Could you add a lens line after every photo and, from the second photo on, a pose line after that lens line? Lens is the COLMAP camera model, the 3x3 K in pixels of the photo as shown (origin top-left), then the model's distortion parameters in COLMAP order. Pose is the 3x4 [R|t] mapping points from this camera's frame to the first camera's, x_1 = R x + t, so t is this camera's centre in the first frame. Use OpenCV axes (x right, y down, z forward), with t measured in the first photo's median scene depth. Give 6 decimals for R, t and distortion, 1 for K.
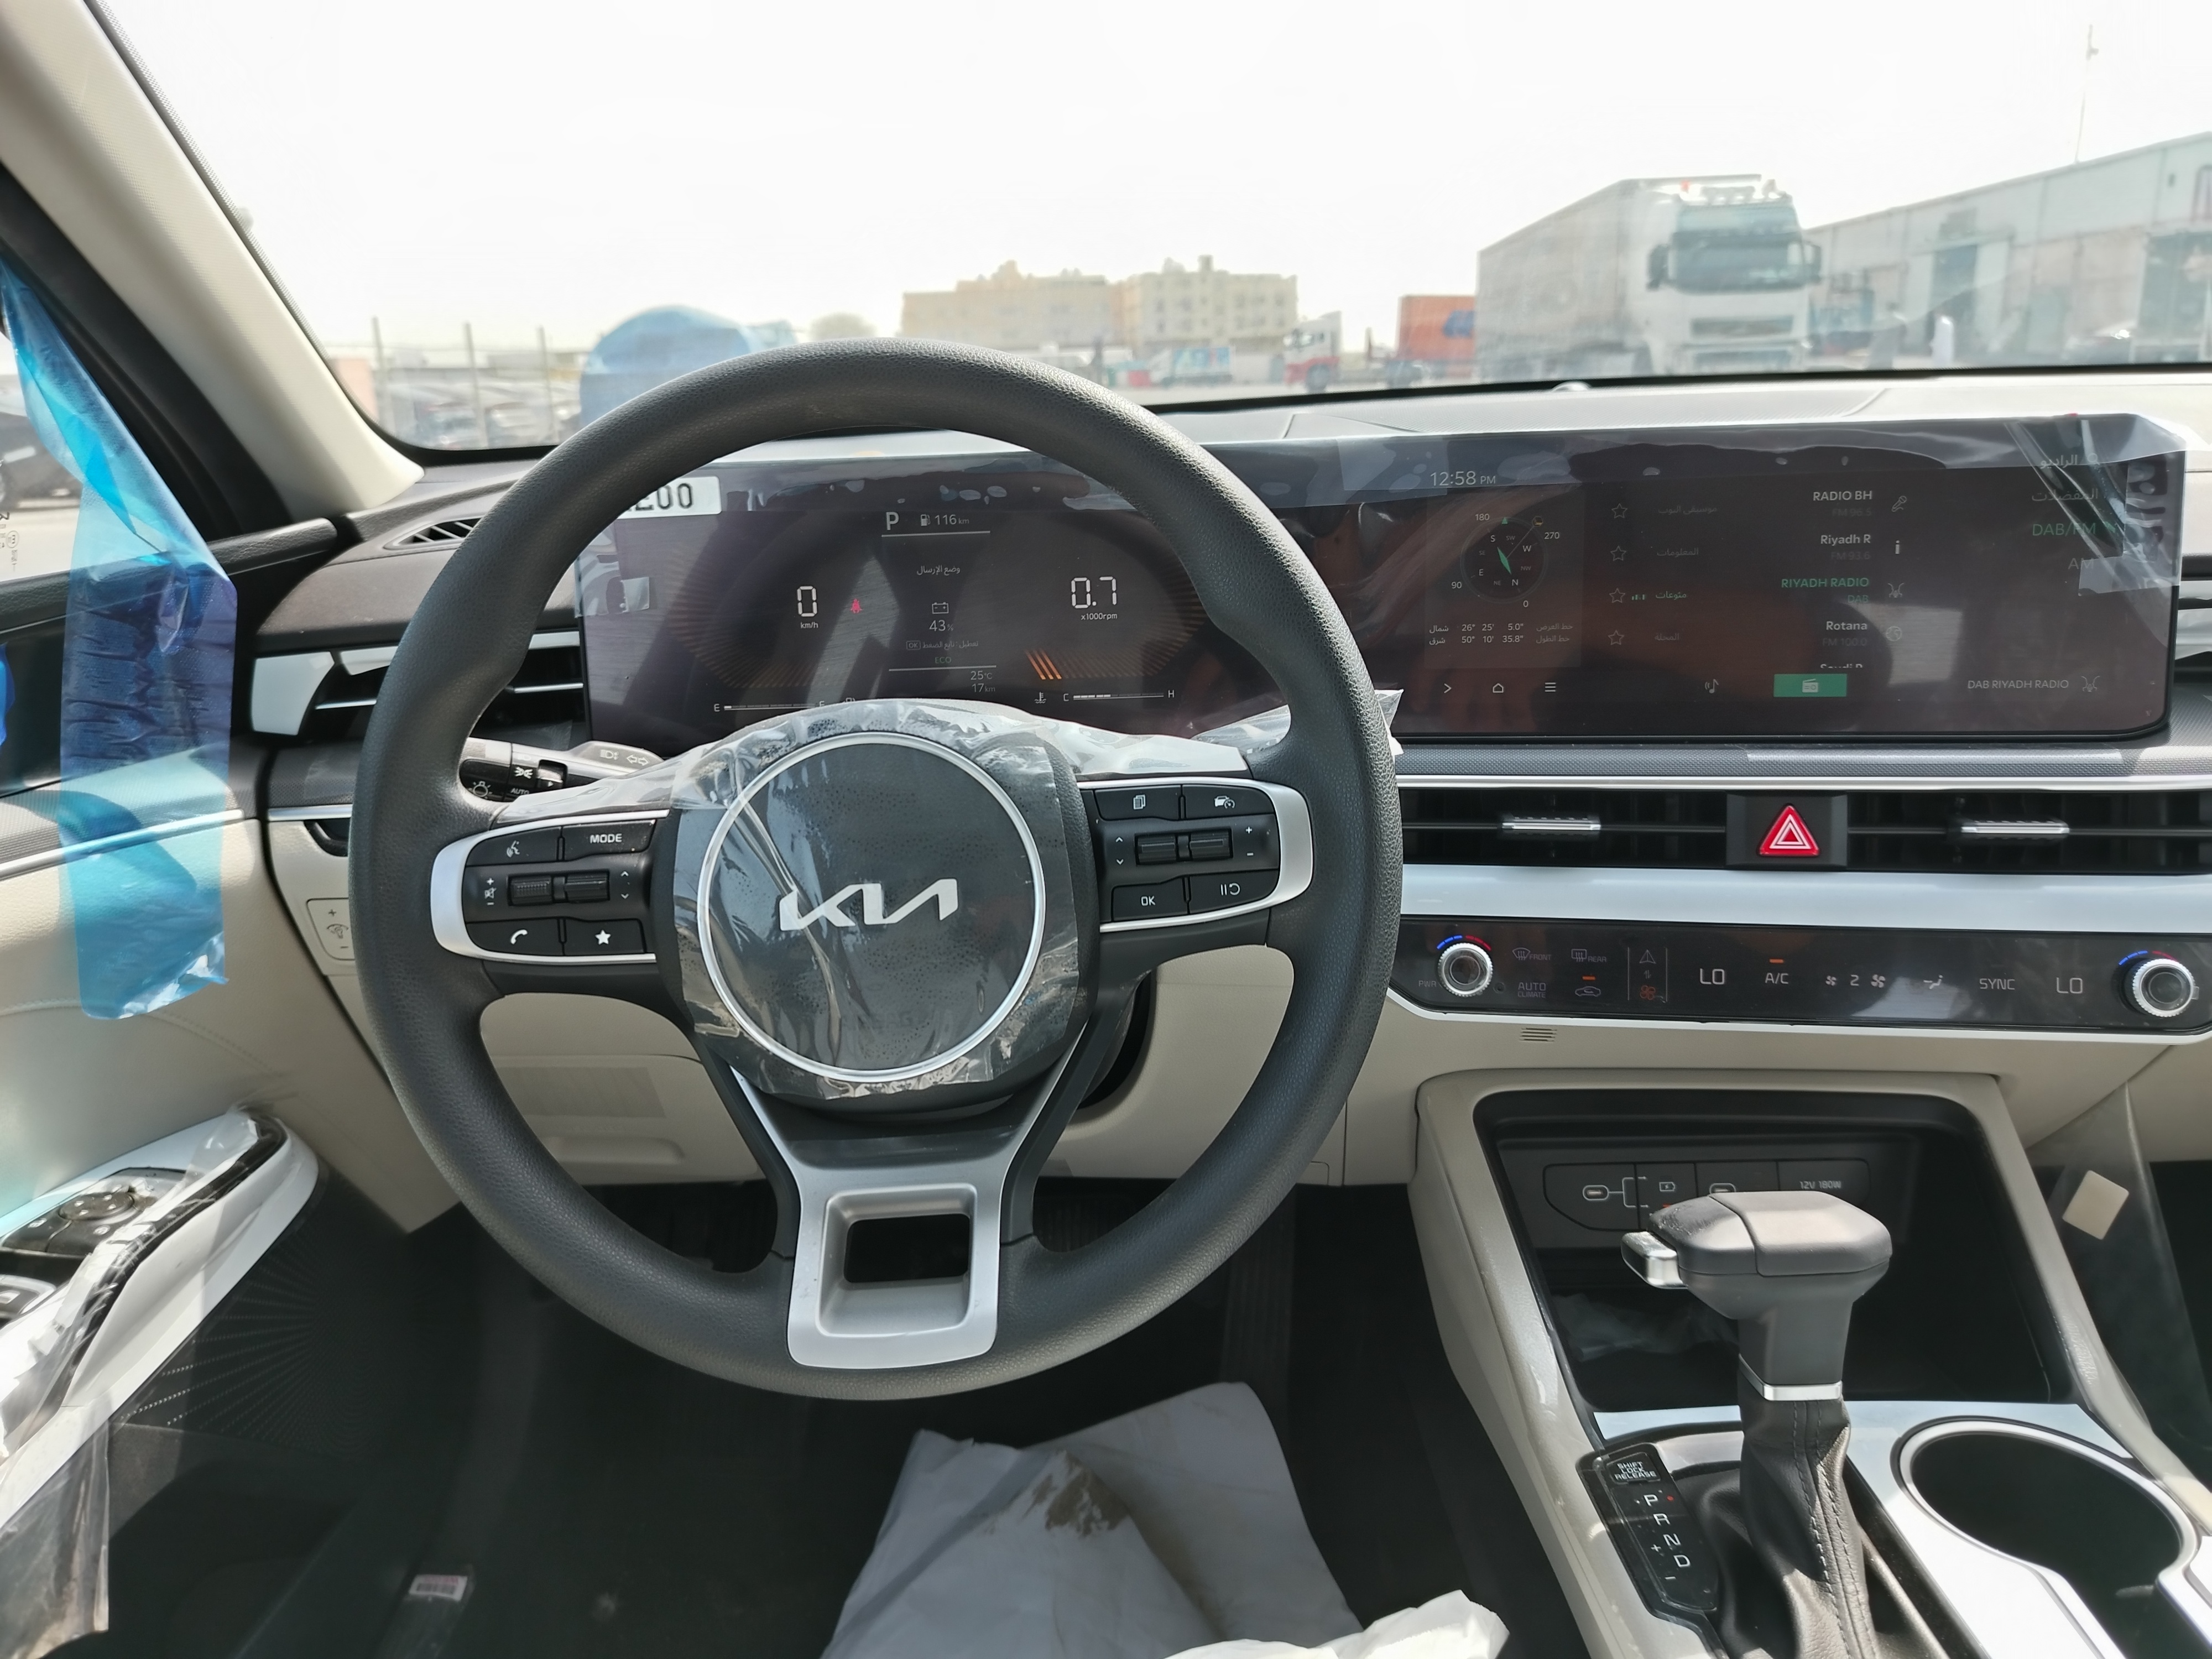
lens RADIAL K [[1544.3, 0, 1136.8], [0, 1544.3, 823.6], [0, 0, 1]] dist [0.006421, -0.006323]
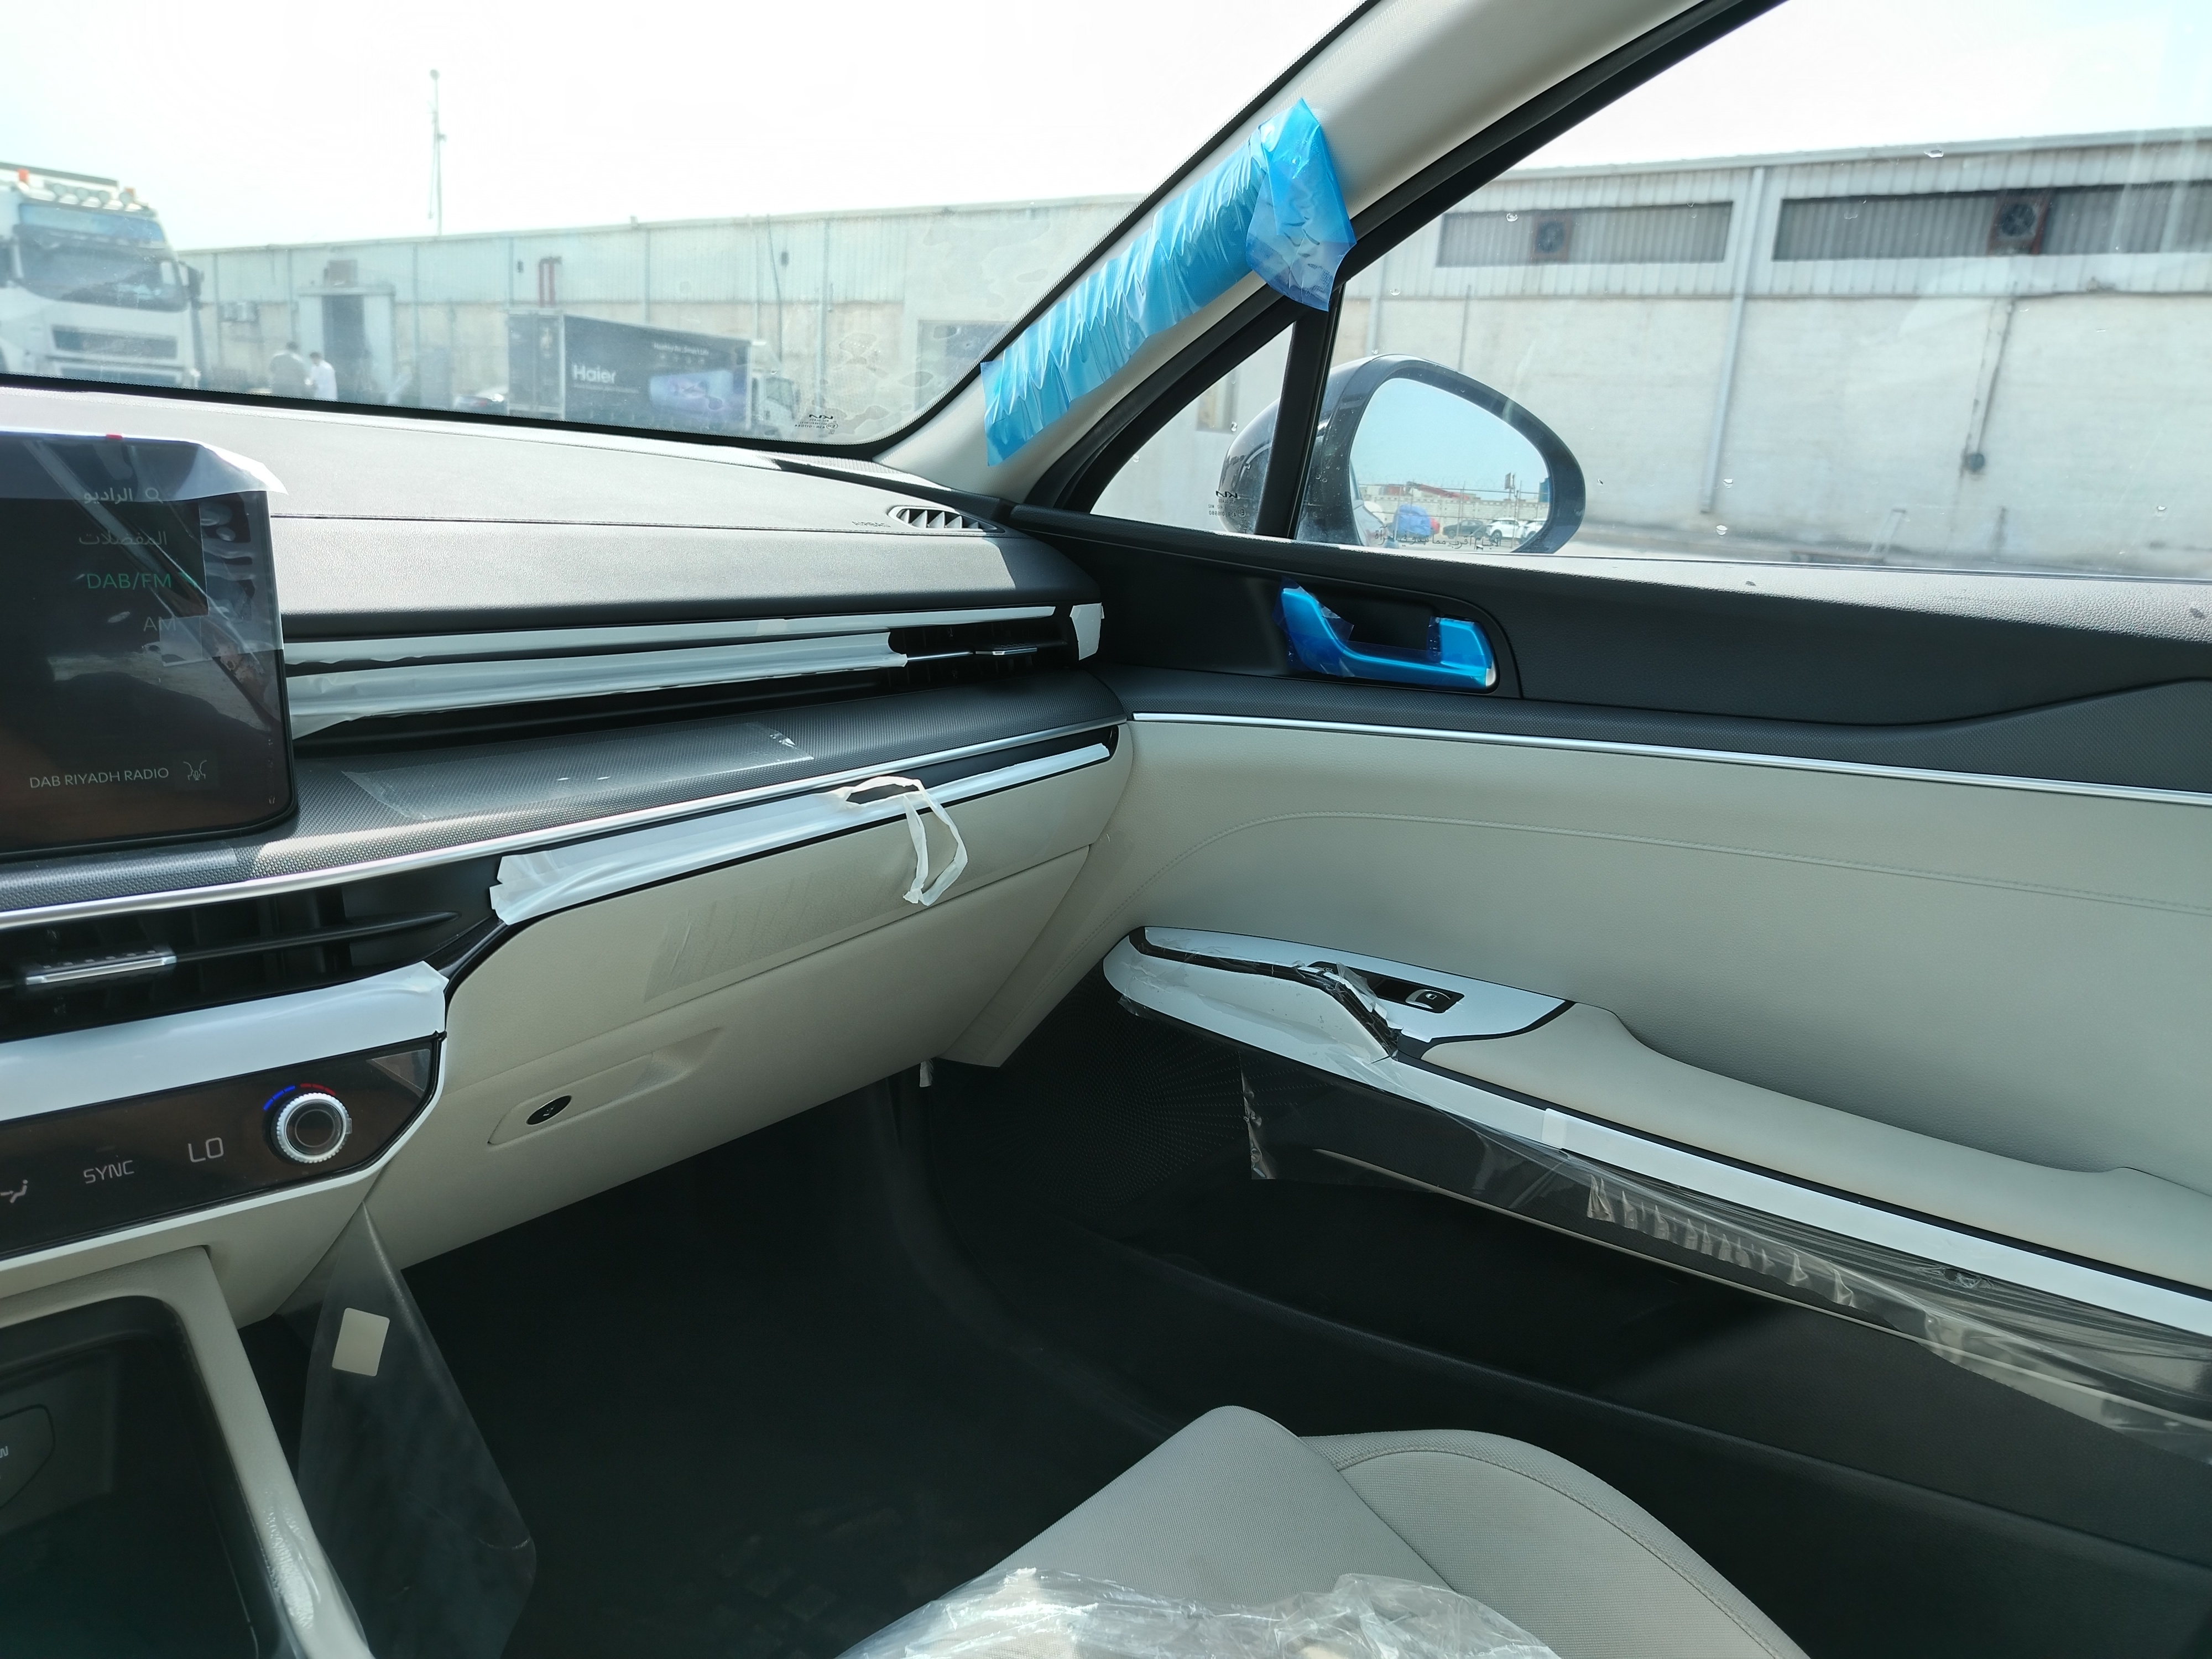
lens RADIAL K [[1523.9, 0, 1106.0], [0, 1523.9, 829.5], [0, 0, 1]] dist [-0.004276, -0.010814]
pose [[0.608093, -0.108350, 0.786437, 0.280140], [0.122000, 0.991629, 0.042286, -0.035424], [-0.784435, 0.070232, 0.616221, 0.133940]]
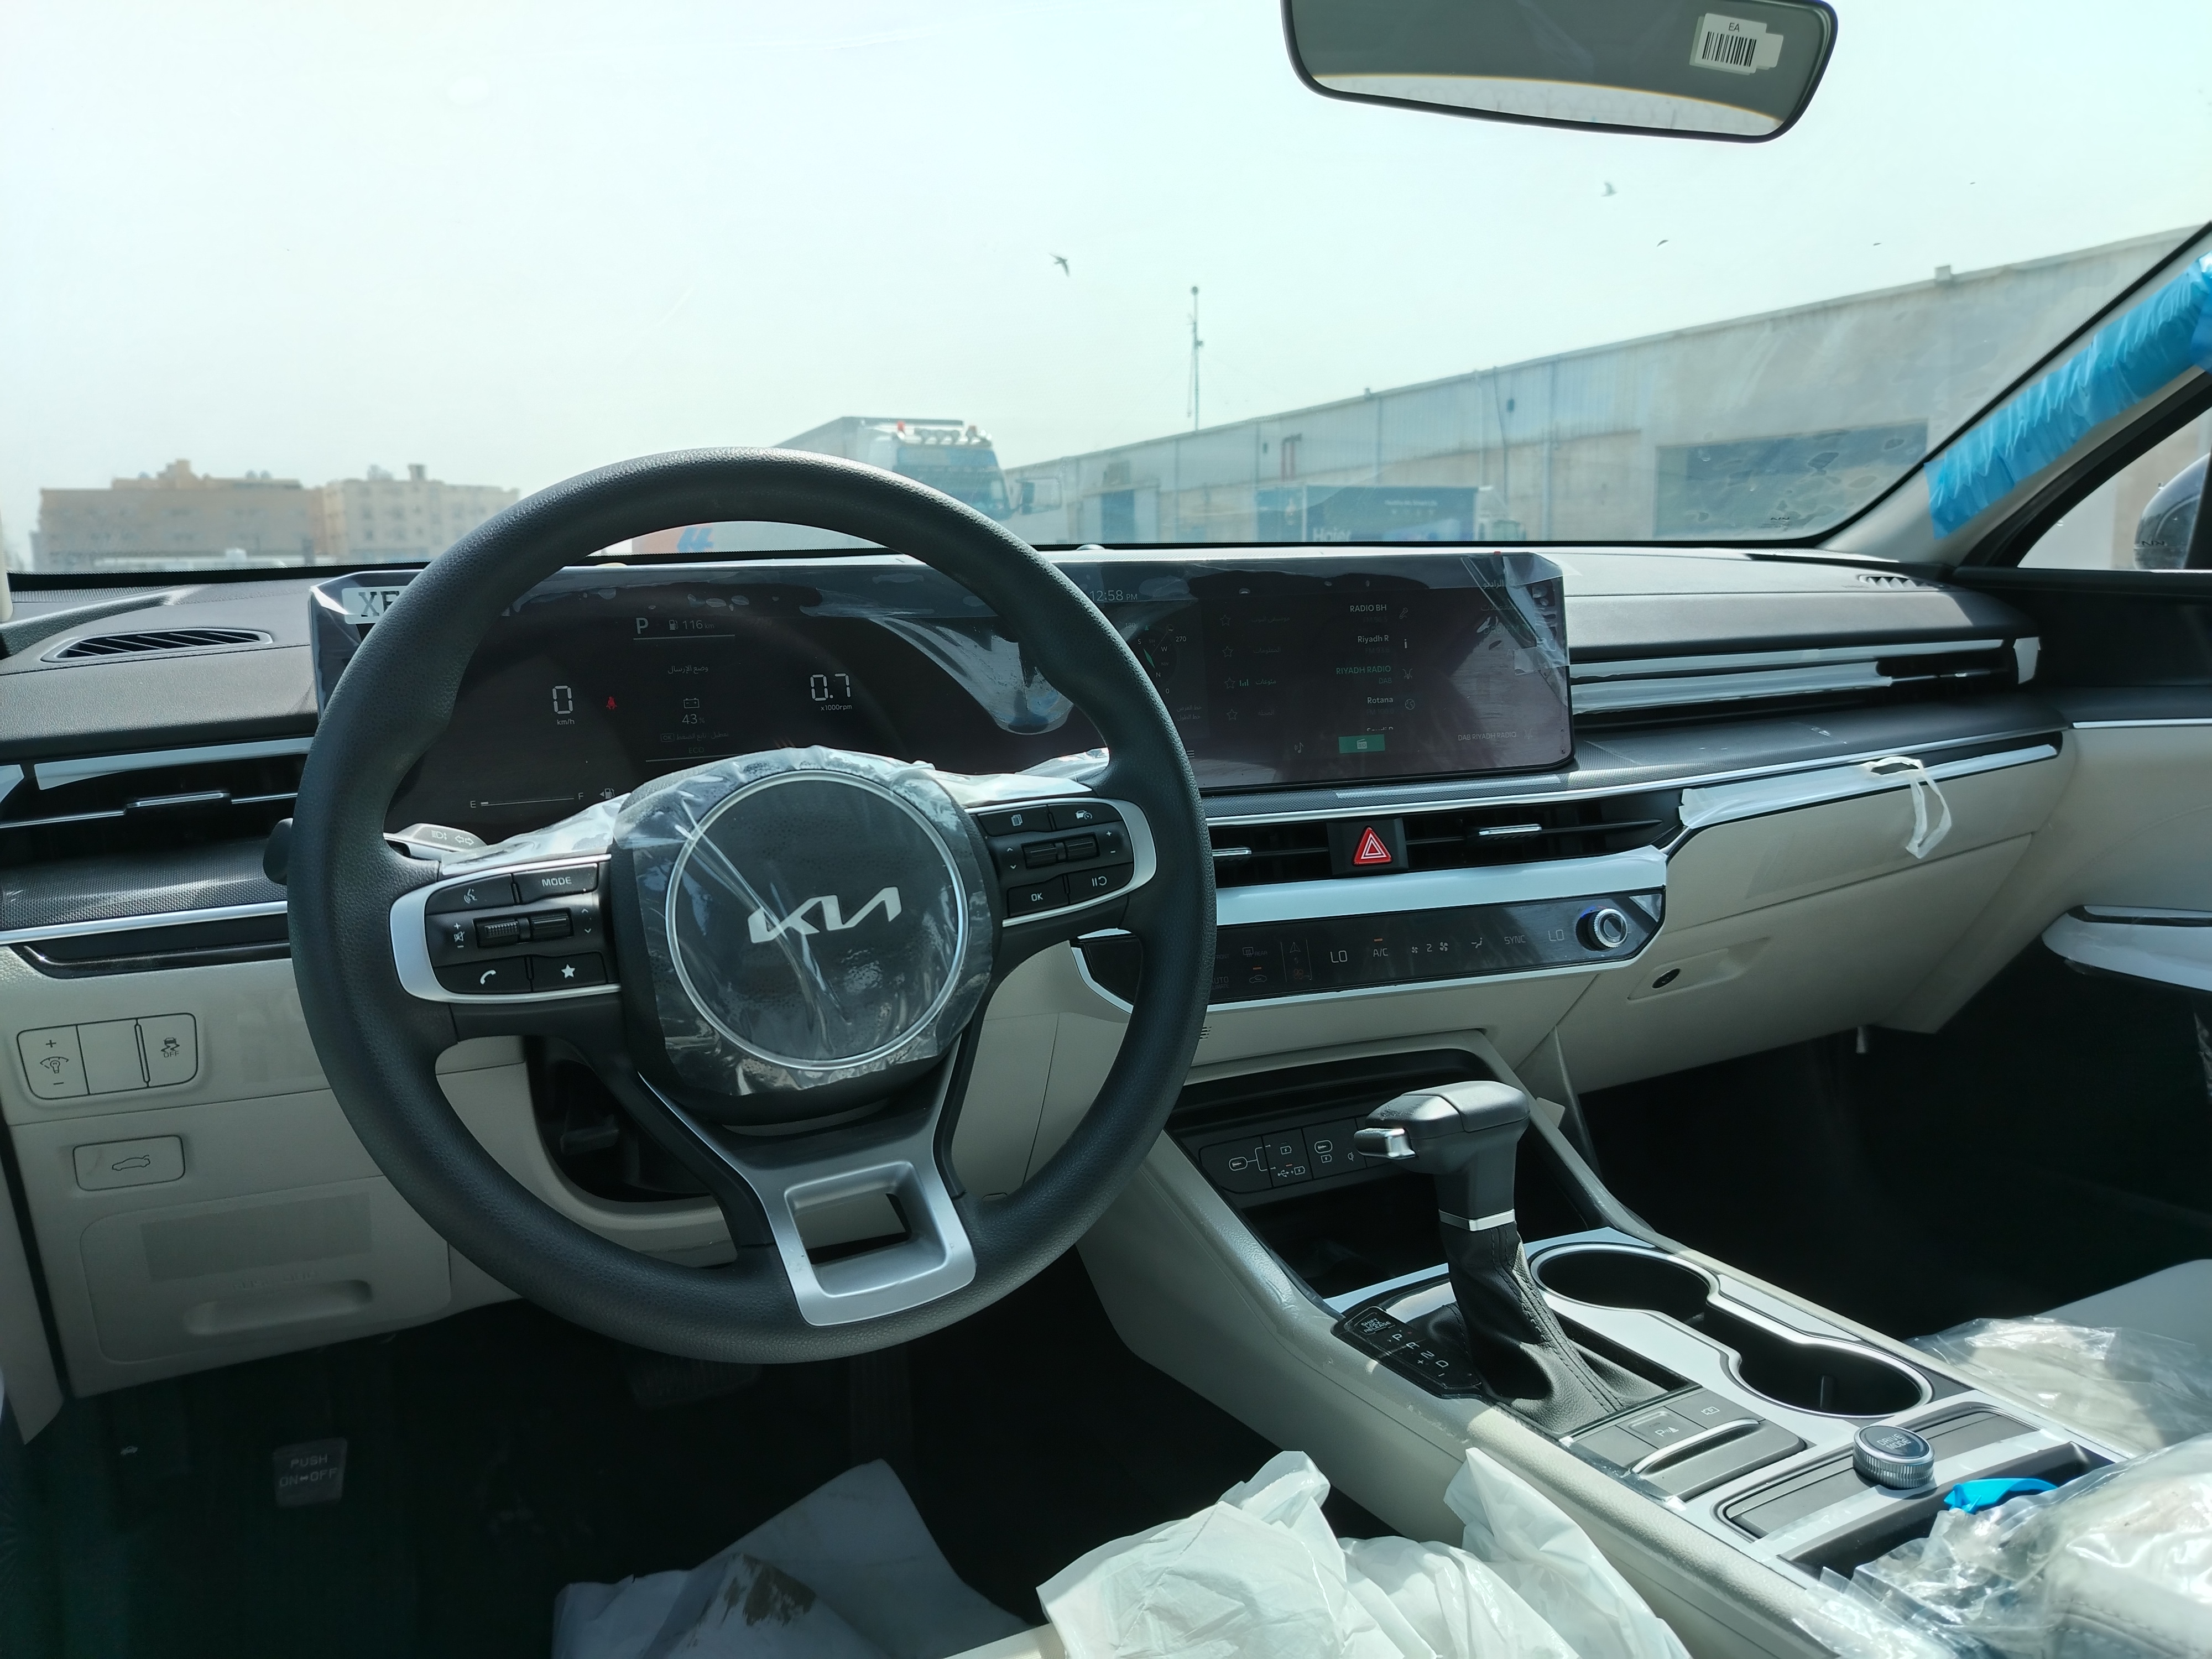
lens RADIAL K [[1508.0, 0, 1112.2], [0, 1508.0, 821.3], [0, 0, 1]] dist [0.066386, -0.110852]
pose [[0.893606, -0.053274, 0.445678, -0.382598], [0.111462, 0.988167, -0.105367, 0.100217], [-0.434791, 0.143833, 0.888970, -0.090798]]
